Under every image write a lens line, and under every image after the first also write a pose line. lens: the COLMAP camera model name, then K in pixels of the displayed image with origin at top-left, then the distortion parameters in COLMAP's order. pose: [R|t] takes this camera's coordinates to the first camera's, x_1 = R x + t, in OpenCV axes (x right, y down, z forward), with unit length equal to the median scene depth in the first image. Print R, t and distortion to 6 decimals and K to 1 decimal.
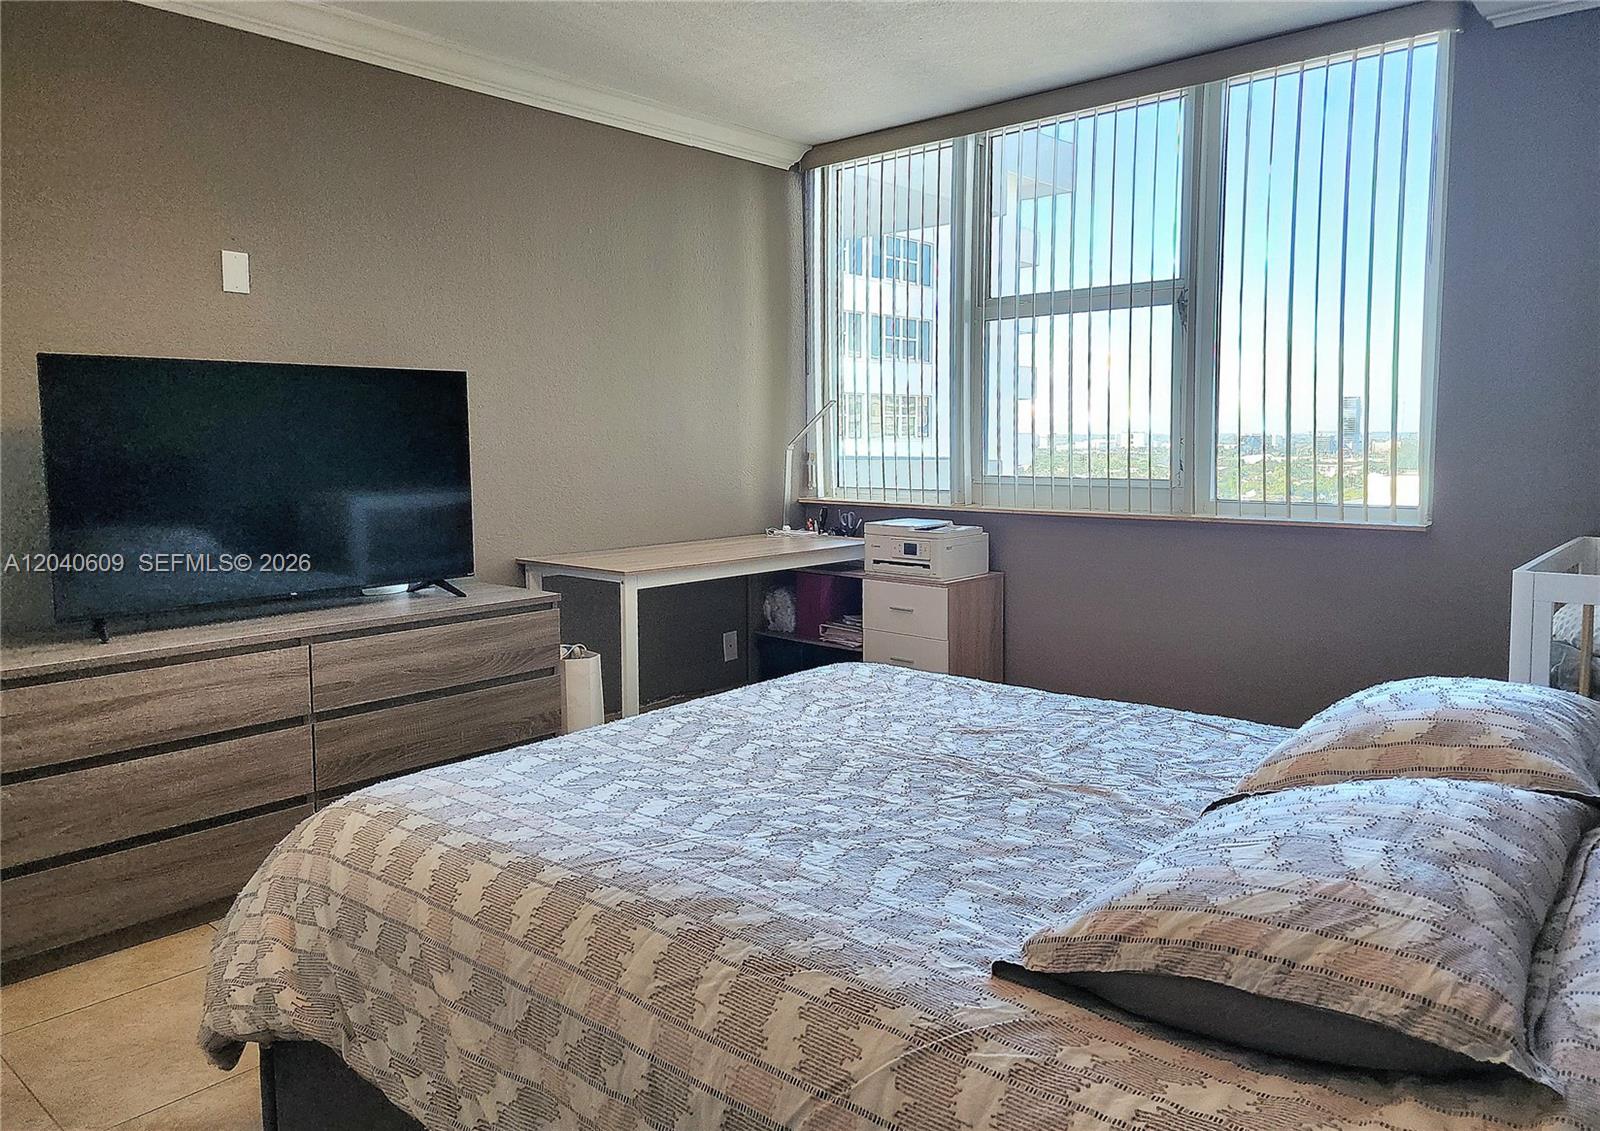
lens RADIAL K [[1137.8, 0, 803.5], [0, 1137.8, 555.1], [0, 0, 1]] dist [0.011778, 0.001618]
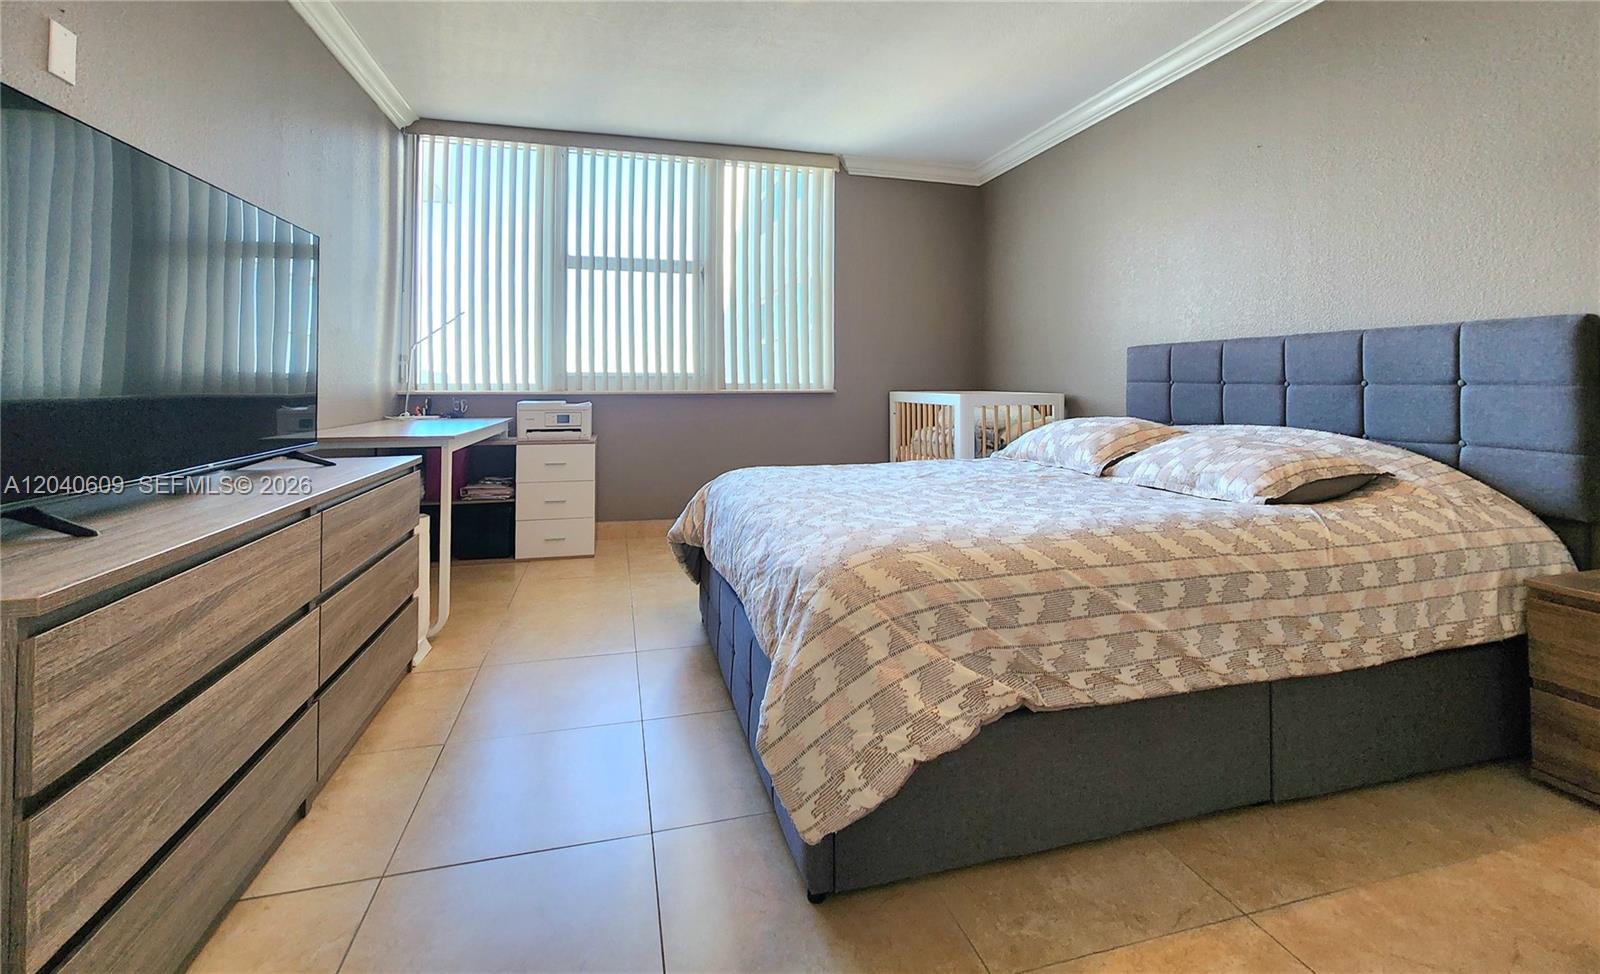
lens RADIAL K [[701.3, 0, 796.5], [0, 701.3, 377.9], [0, 0, 1]] dist [0.003817, 0.000382]
pose [[0.554983, 0.012522, 0.831768, -0.571759], [0.088719, 0.993293, -0.074150, 0.042069], [-0.827117, 0.114945, 0.550149, 0.338633]]
